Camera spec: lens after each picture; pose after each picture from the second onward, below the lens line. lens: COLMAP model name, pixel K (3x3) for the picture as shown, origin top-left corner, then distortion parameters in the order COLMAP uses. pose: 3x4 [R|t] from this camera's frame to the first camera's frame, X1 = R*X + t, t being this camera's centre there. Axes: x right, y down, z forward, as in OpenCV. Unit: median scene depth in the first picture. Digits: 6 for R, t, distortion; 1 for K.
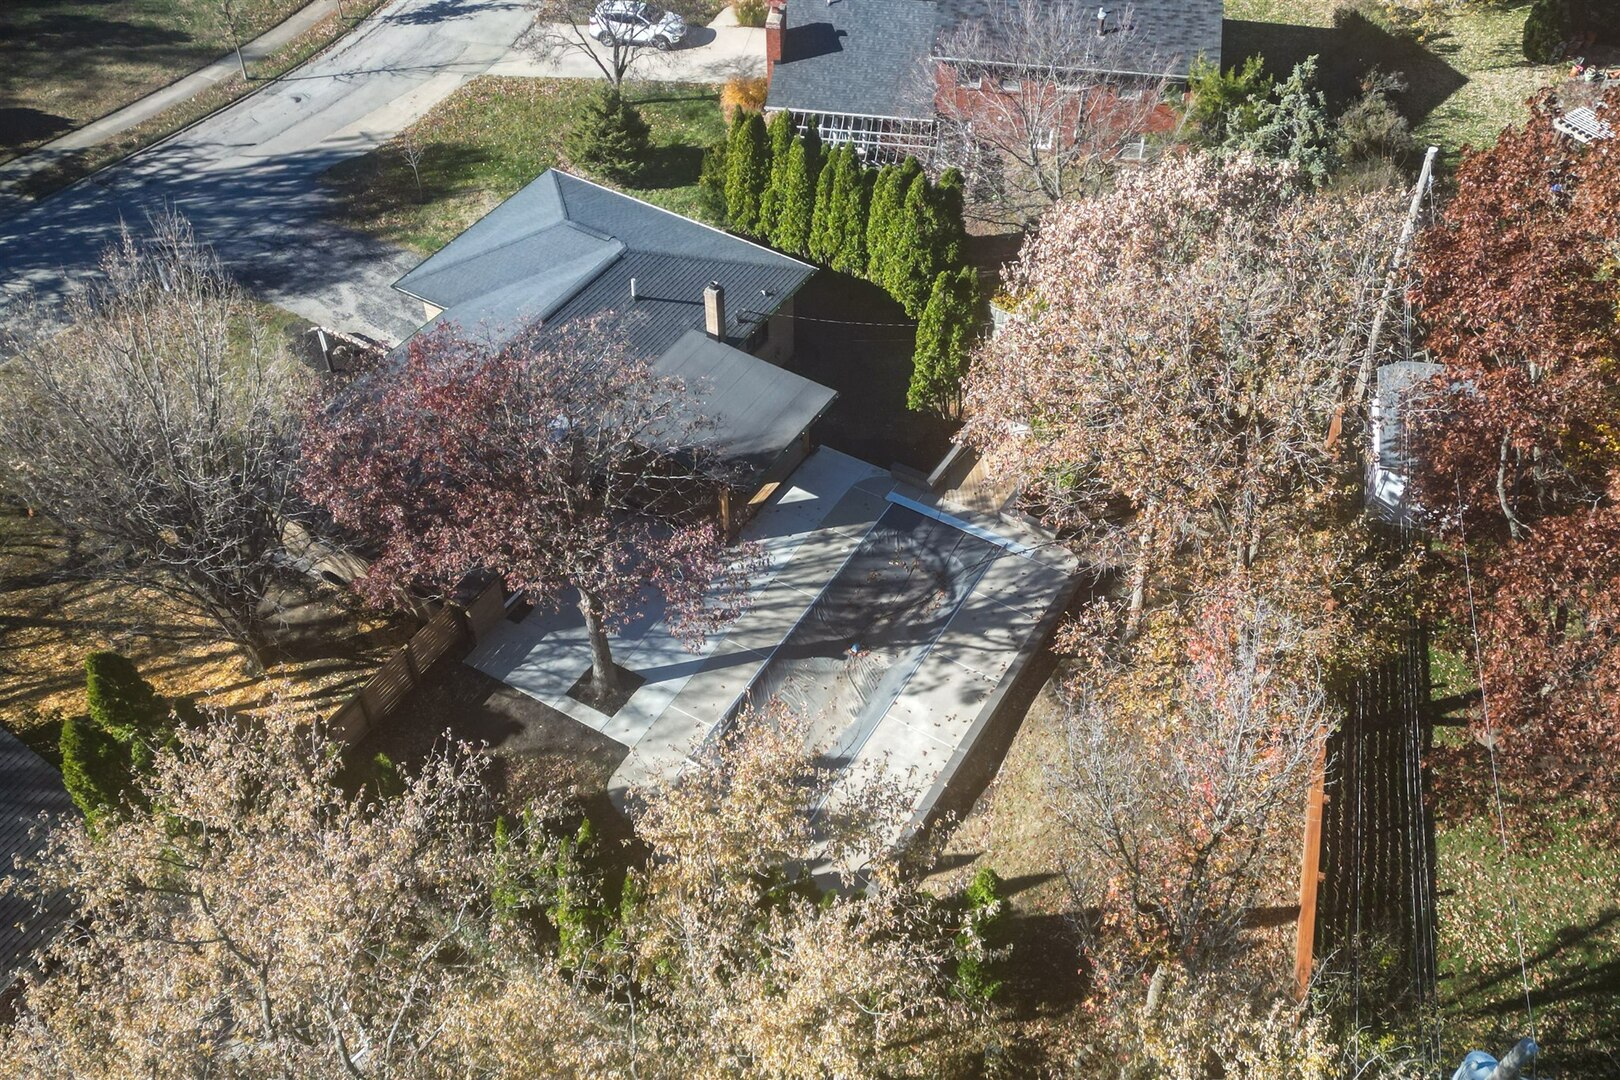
lens RADIAL K [[1514.9, 0, 809.8], [0, 1514.9, 527.3], [0, 0, 1]] dist [0.050758, 0.000000]
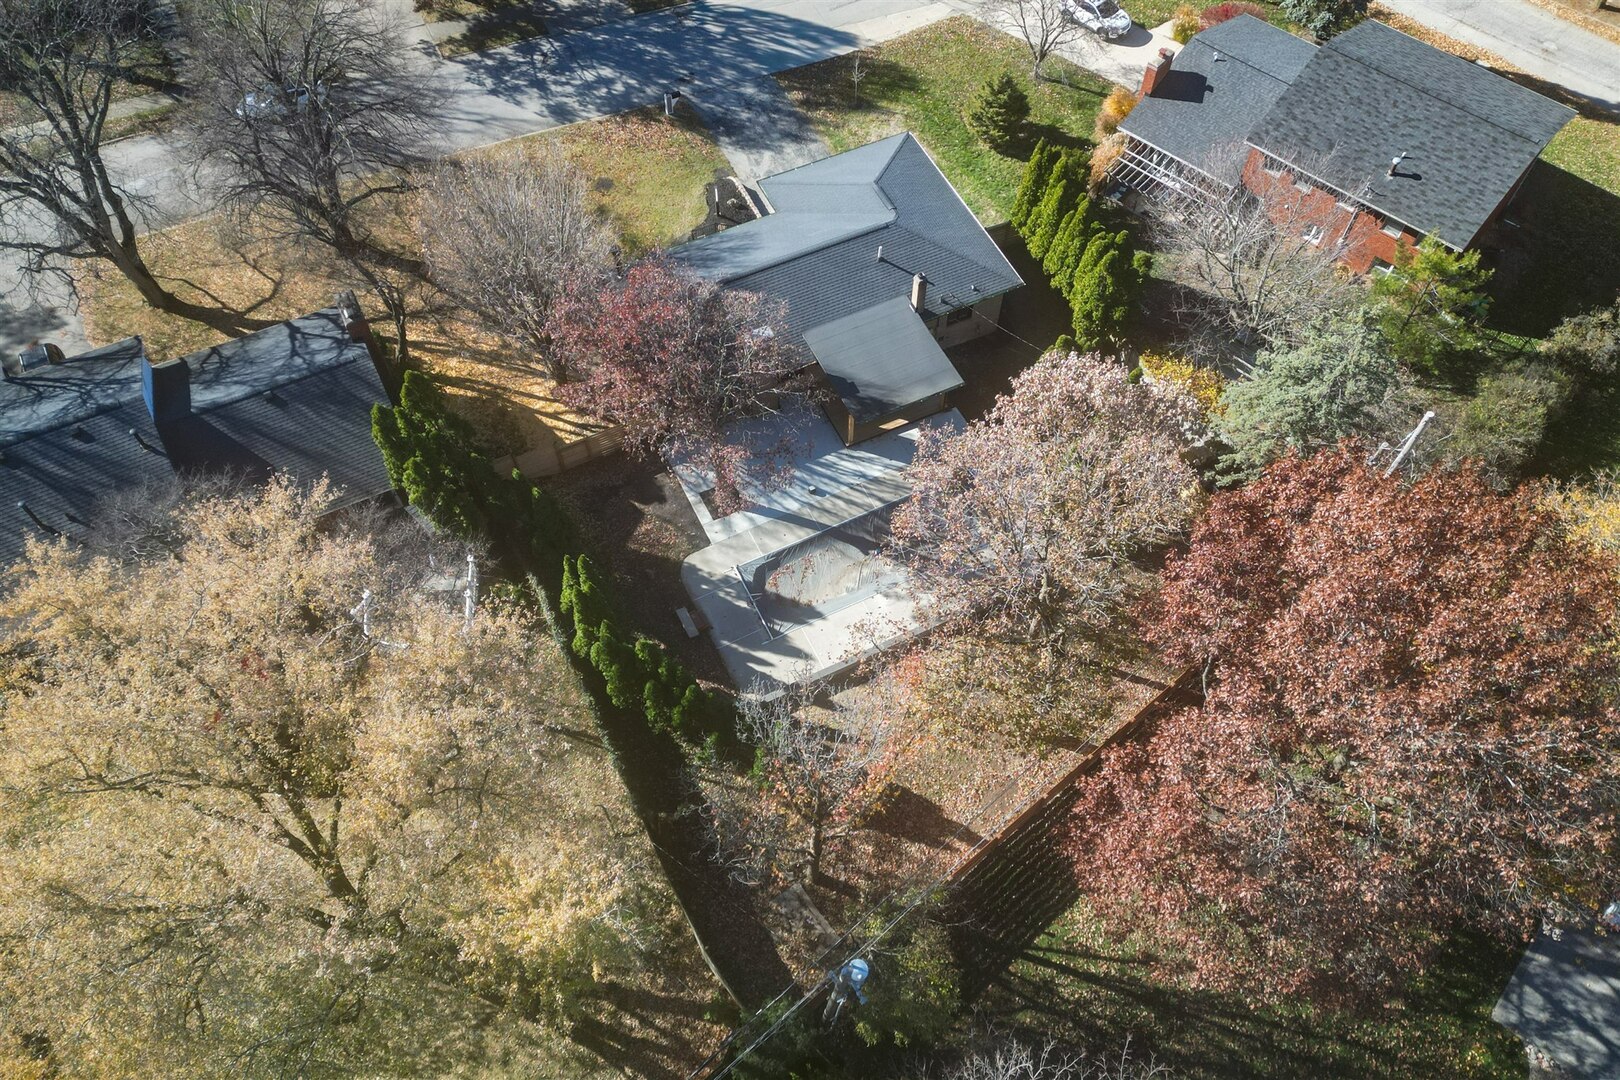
lens RADIAL K [[1186.3, 0, 803.6], [0, 1186.3, 555.8], [0, 0, 1]] dist [0.053954, -0.004704]
pose [[0.838308, 0.464894, -0.284804, 0.291482], [-0.386653, 0.875246, 0.290593, -0.218664], [0.384369, -0.133486, 0.913478, -0.090193]]
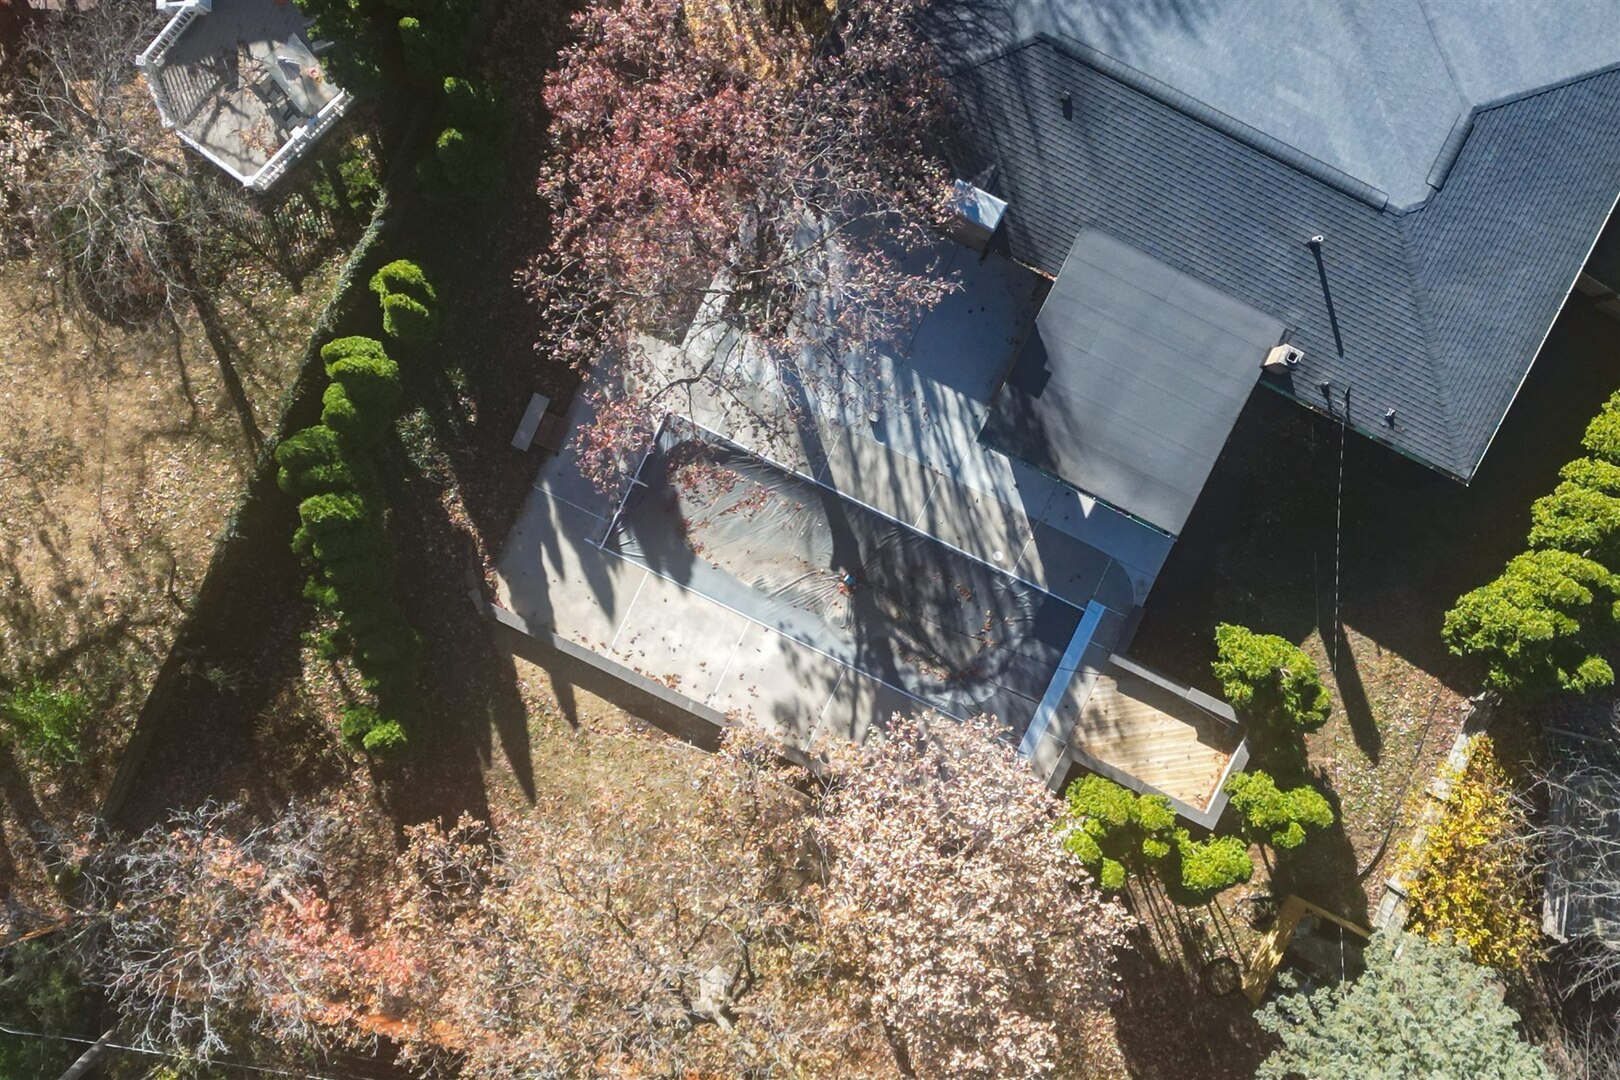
lens RADIAL K [[2186.4, 0, 811.4], [0, 2186.4, 547.9], [0, 0, 1]] dist [0.096384, 0.000000]
pose [[0.089174, 0.995714, 0.024543, -0.020115], [-0.703290, 0.045498, 0.709445, -0.761773], [0.705288, -0.080525, 0.704333, 0.103125]]
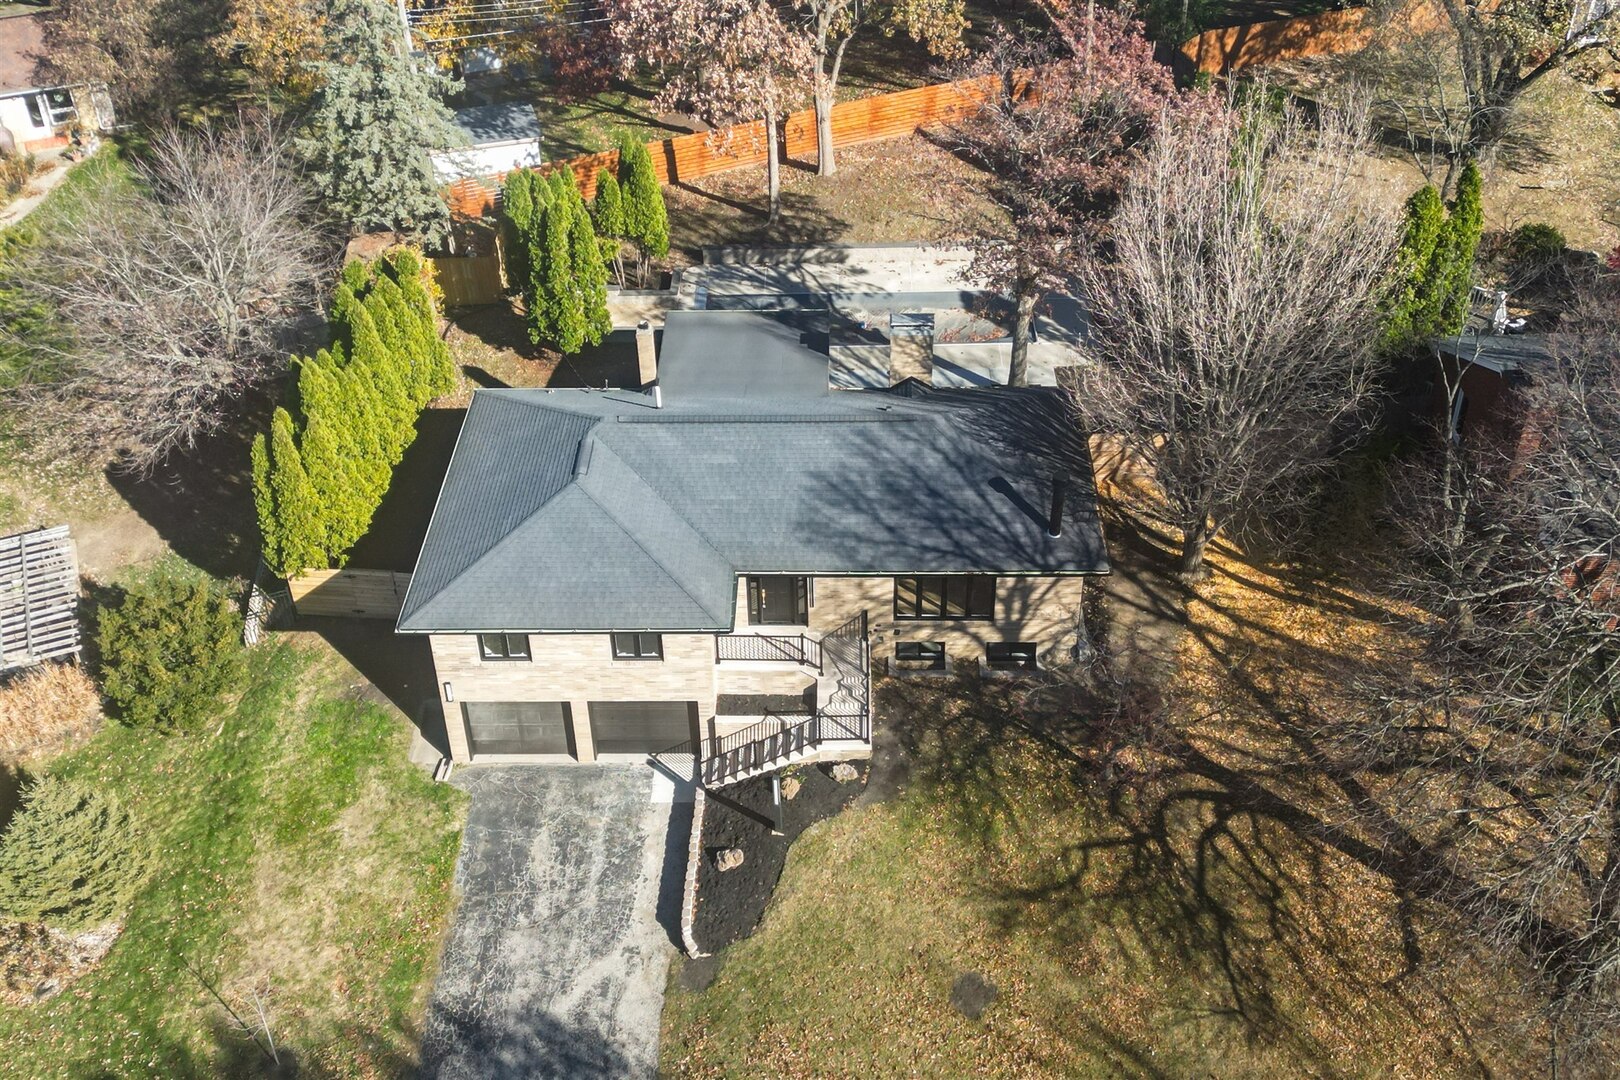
lens RADIAL K [[1704.7, 0, 815.9], [0, 1704.7, 567.5], [0, 0, 1]] dist [0.077337, 0.000000]
pose [[-0.512600, -0.521539, 0.682083, -0.955918], [0.623973, 0.319433, 0.713176, -0.832586], [-0.589829, 0.791176, 0.161685, 0.918714]]
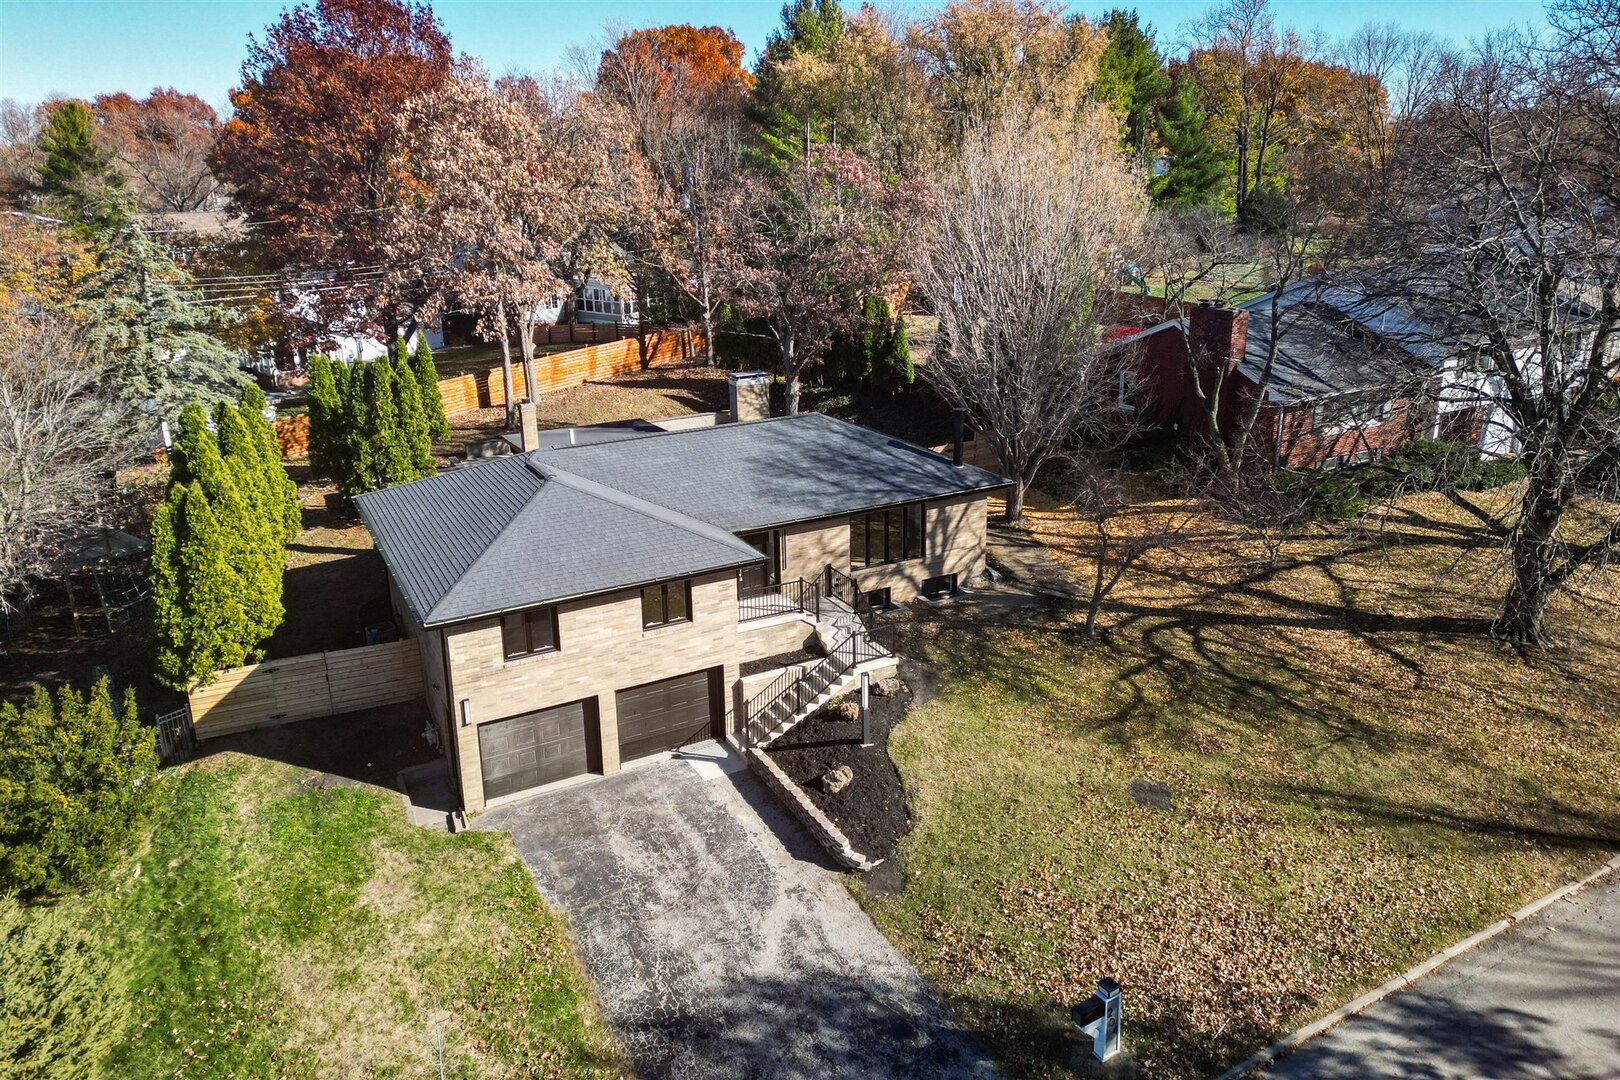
lens RADIAL K [[1122.1, 0, 808.6], [0, 1122.1, 478.1], [0, 0, 1]] dist [0.076843, -0.059126]
pose [[-0.865483, -0.126631, 0.484668, -0.627042], [0.367594, 0.496741, 0.786208, -0.687396], [-0.340313, 0.858611, -0.383372, 1.320916]]
